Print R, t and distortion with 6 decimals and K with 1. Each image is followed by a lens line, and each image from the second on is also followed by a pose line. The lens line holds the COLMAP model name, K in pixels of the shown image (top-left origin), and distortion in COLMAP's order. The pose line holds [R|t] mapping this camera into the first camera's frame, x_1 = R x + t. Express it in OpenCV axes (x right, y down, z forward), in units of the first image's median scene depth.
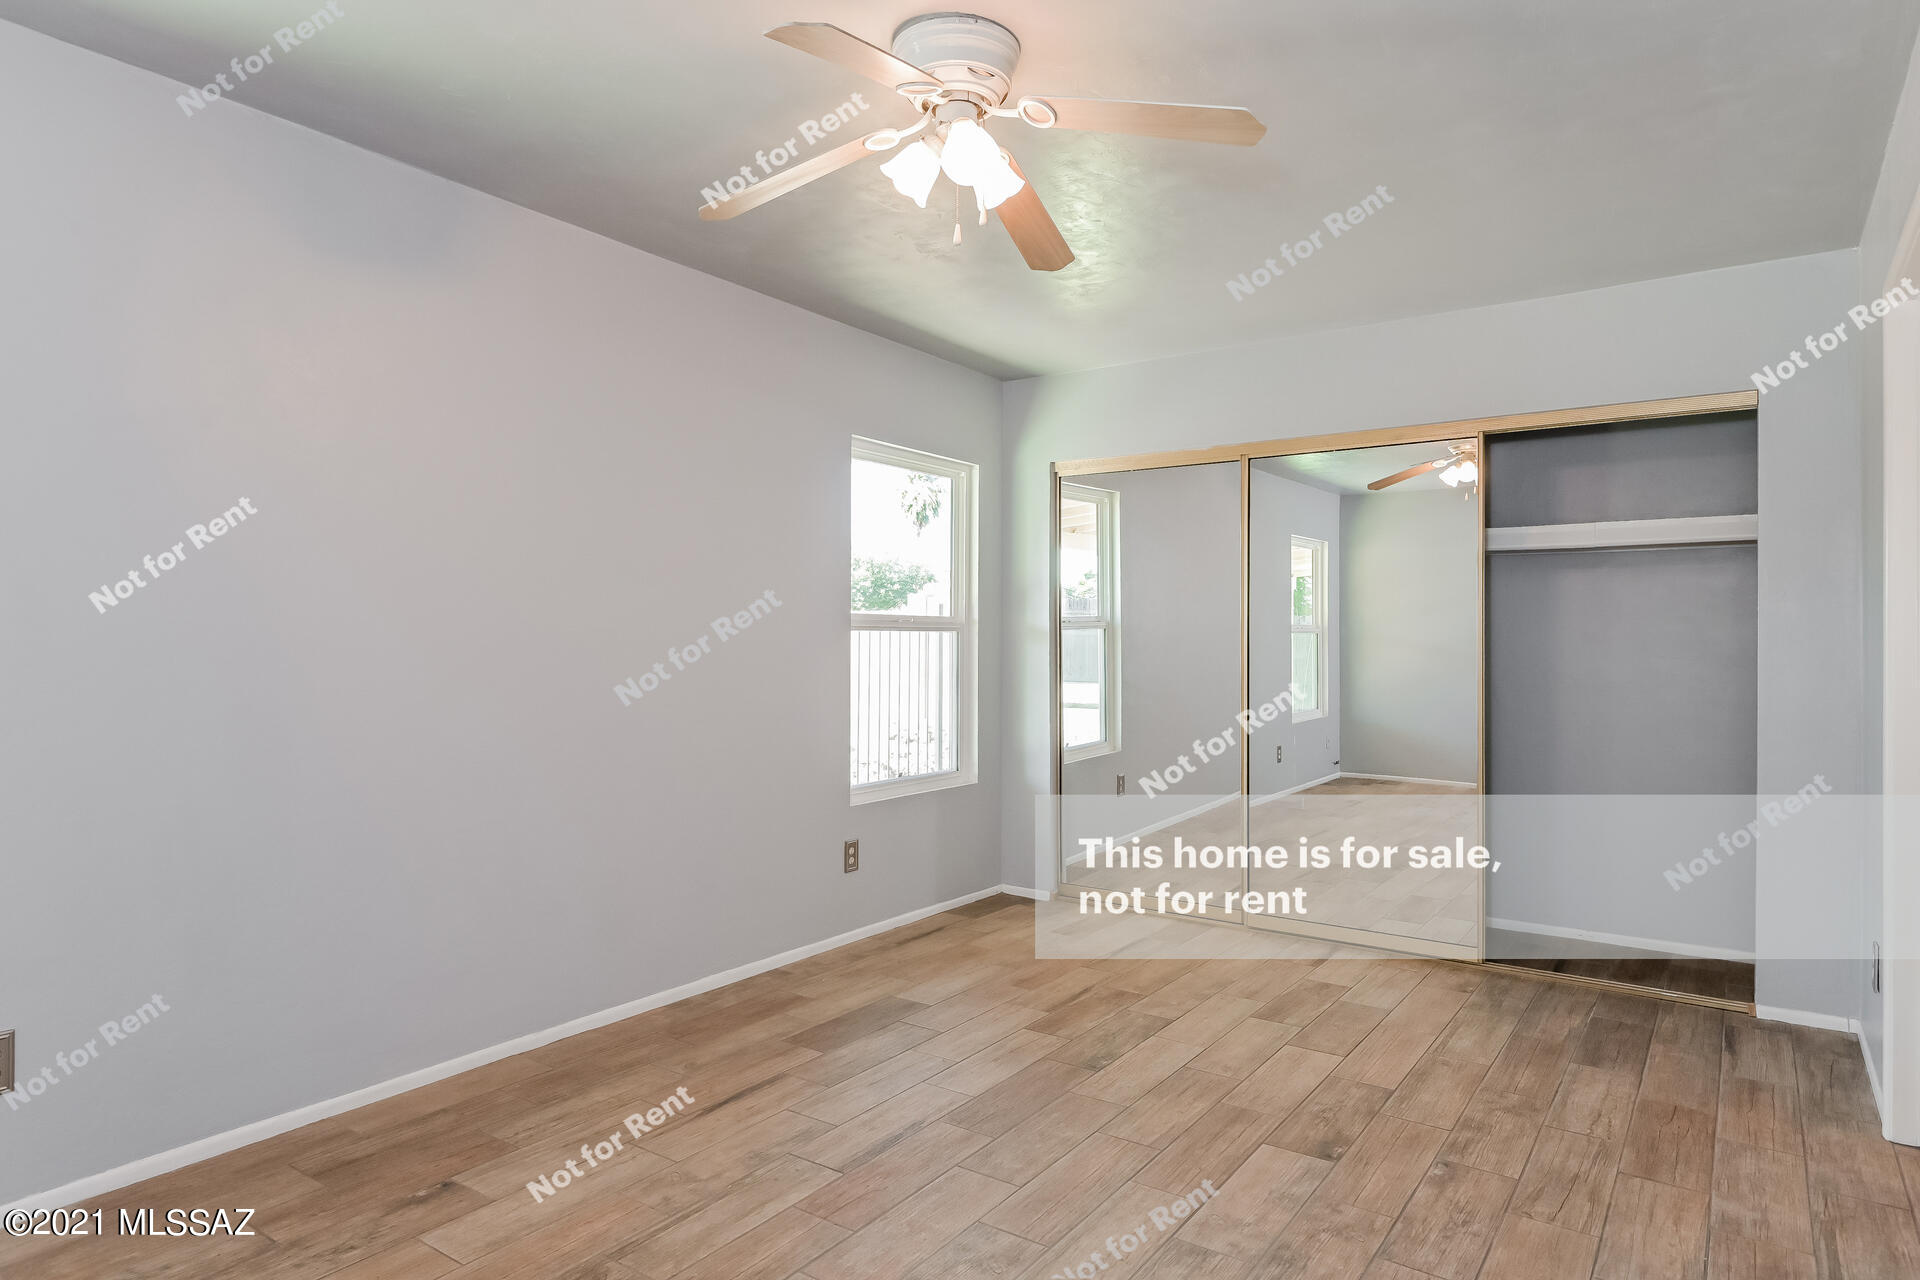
lens RADIAL K [[1095.2, 0, 964.0], [0, 1095.2, 639.8], [0, 0, 1]] dist [0.021830, -0.002733]
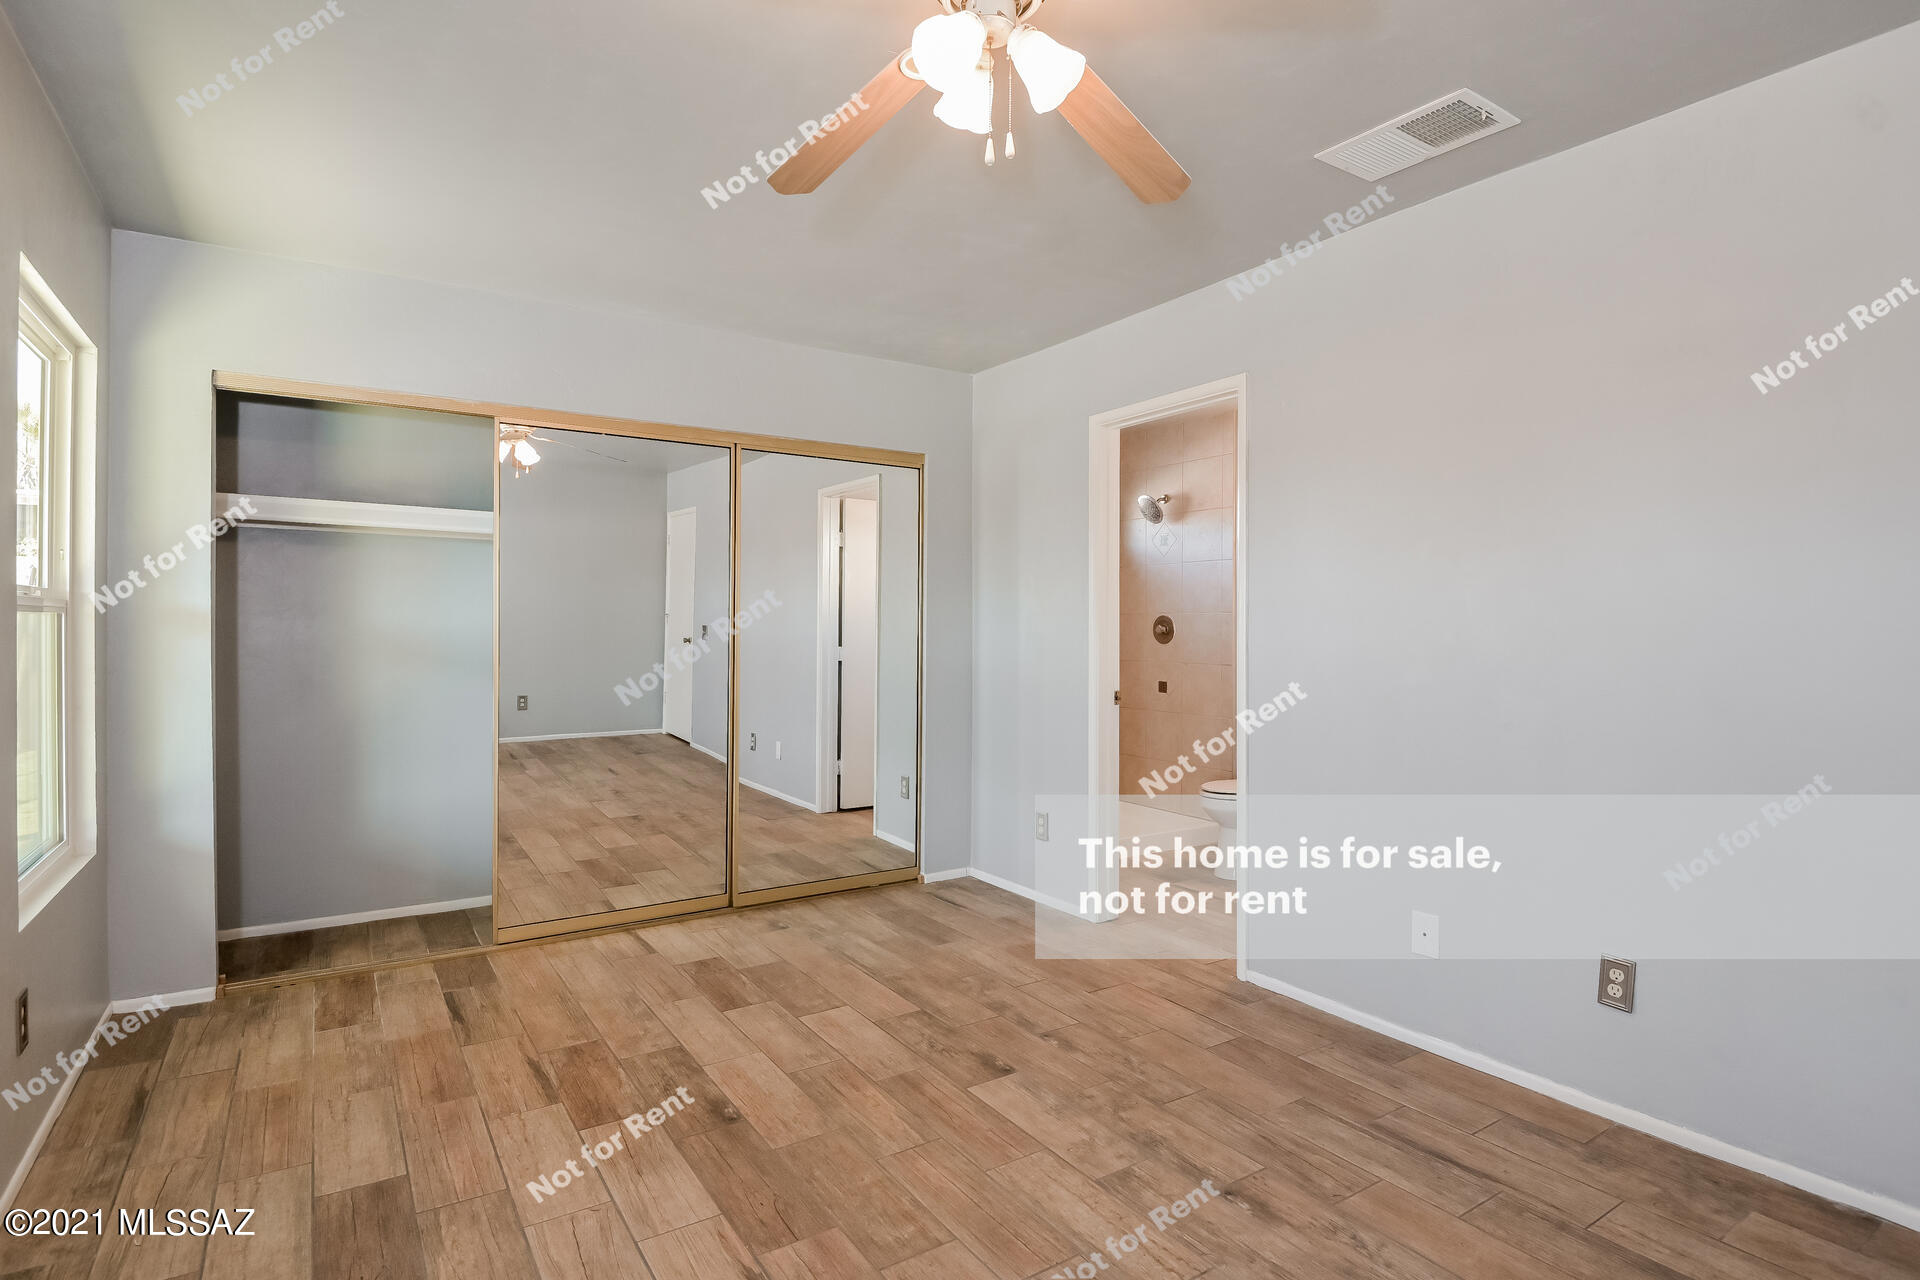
lens RADIAL K [[967.1, 0, 969.0], [0, 967.1, 624.6], [0, 0, 1]] dist [0.002098, -0.012021]
pose [[0.369757, -0.001020, 0.929128, -0.462214], [-0.002376, 0.999995, 0.002044, -0.006477], [-0.929126, -0.002963, 0.369752, 0.474078]]
